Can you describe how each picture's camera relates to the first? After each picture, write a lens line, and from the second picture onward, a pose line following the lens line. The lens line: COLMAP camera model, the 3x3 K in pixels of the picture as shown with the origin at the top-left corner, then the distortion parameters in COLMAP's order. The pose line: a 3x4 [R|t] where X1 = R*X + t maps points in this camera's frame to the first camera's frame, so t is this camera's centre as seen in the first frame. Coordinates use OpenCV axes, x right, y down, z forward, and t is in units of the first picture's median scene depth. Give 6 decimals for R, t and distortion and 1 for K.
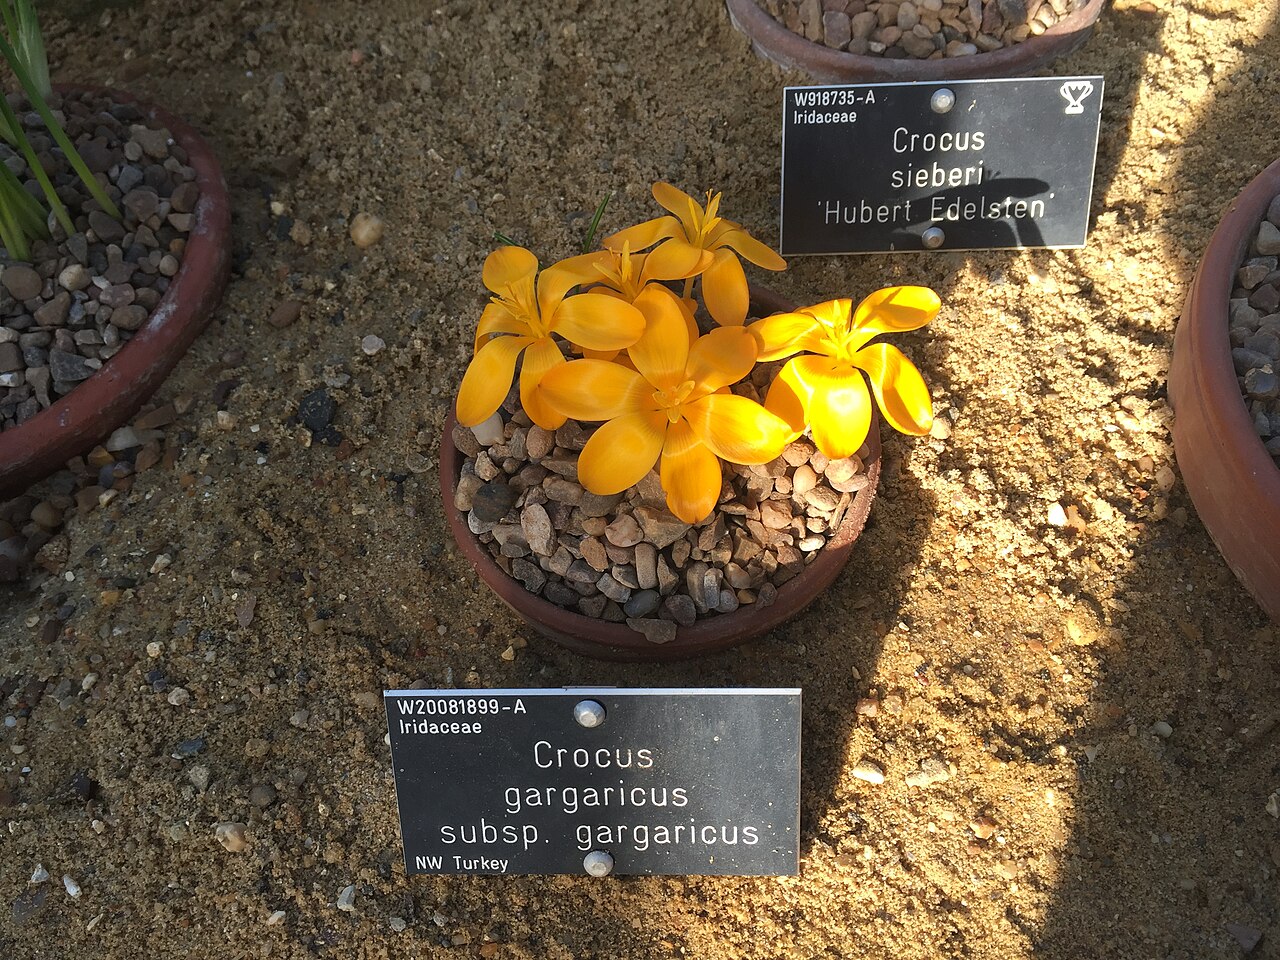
lens RADIAL K [[1047.4, 0, 593.3], [0, 1047.4, 510.5], [0, 0, 1]] dist [0.006434, 0.000469]
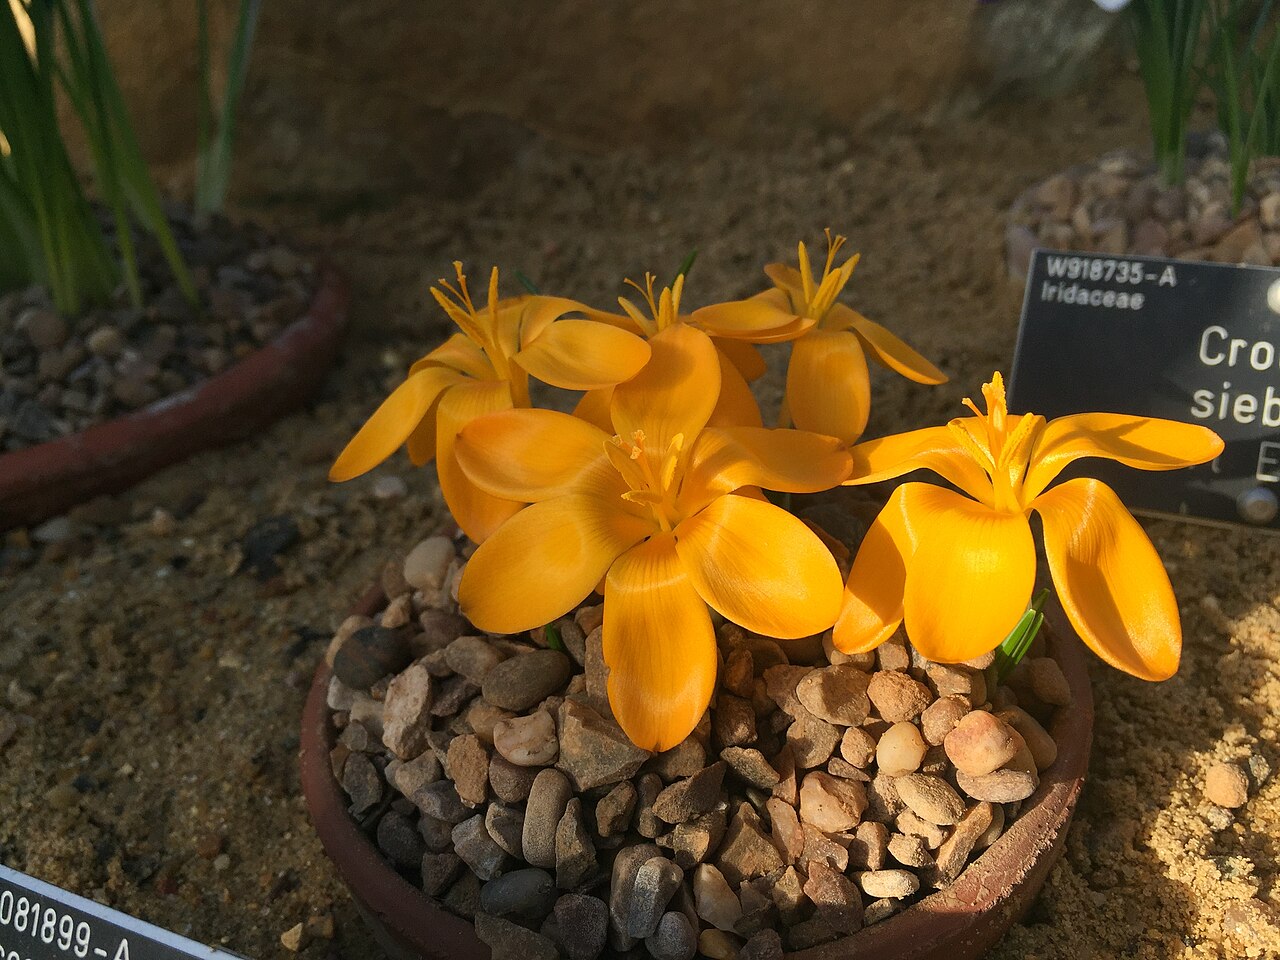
lens RADIAL K [[1109.3, 0, 608.7], [0, 1109.3, 497.4], [0, 0, 1]] dist [0.044537, -0.120123]
pose [[0.929021, 0.206887, -0.306787, 0.206236], [-0.318278, 0.869658, -0.377351, 0.108992], [0.188731, 0.448210, 0.873778, 0.446027]]
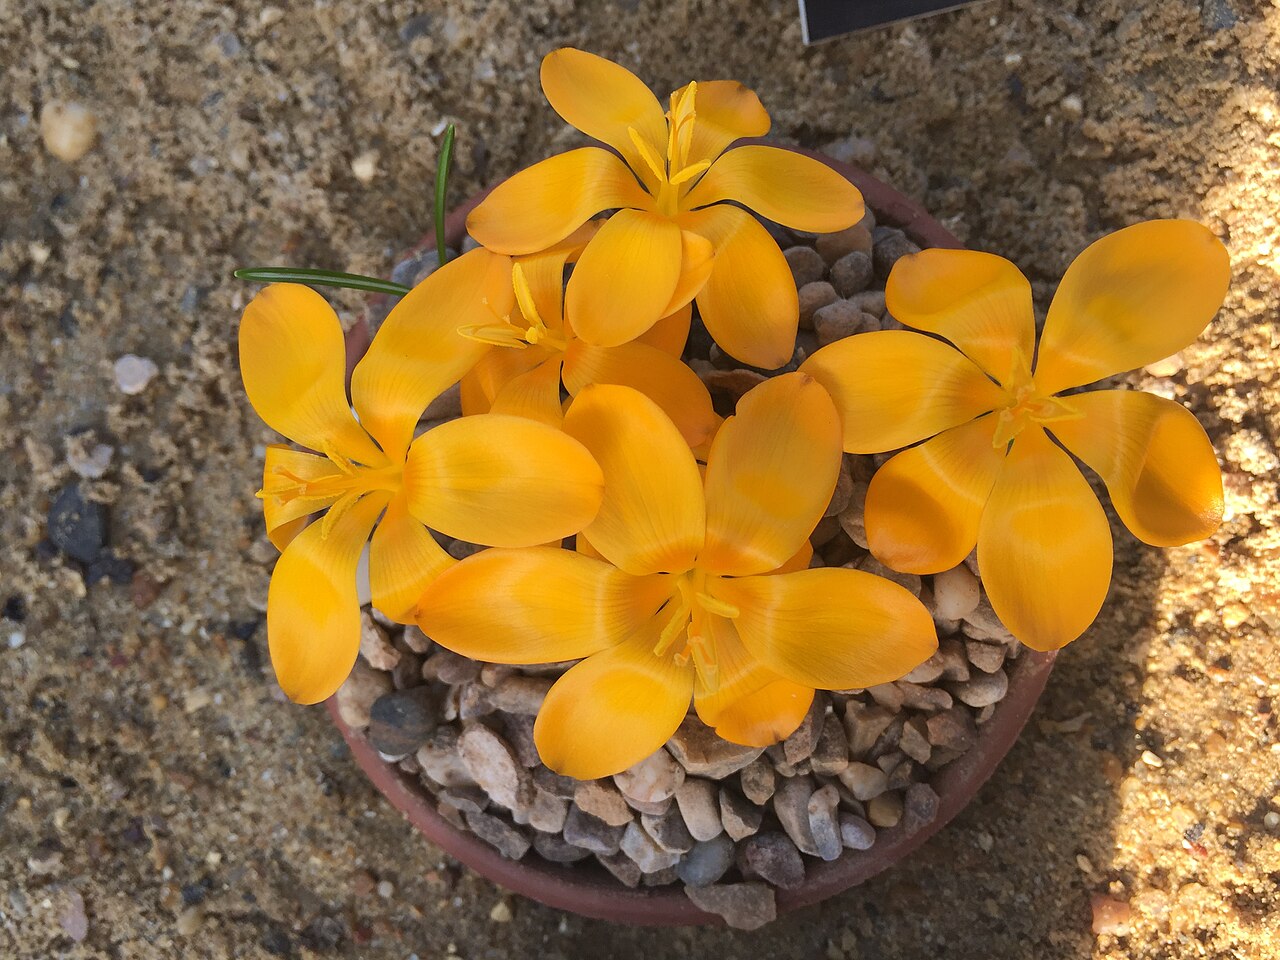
lens RADIAL K [[1109.3, 0, 608.7], [0, 1109.3, 497.4], [0, 0, 1]] dist [0.044537, -0.120123]
pose [[0.972686, -0.229213, -0.036662, 0.060876], [0.228420, 0.917031, 0.326923, -0.292303], [-0.041315, -0.326368, 0.944340, 0.482845]]
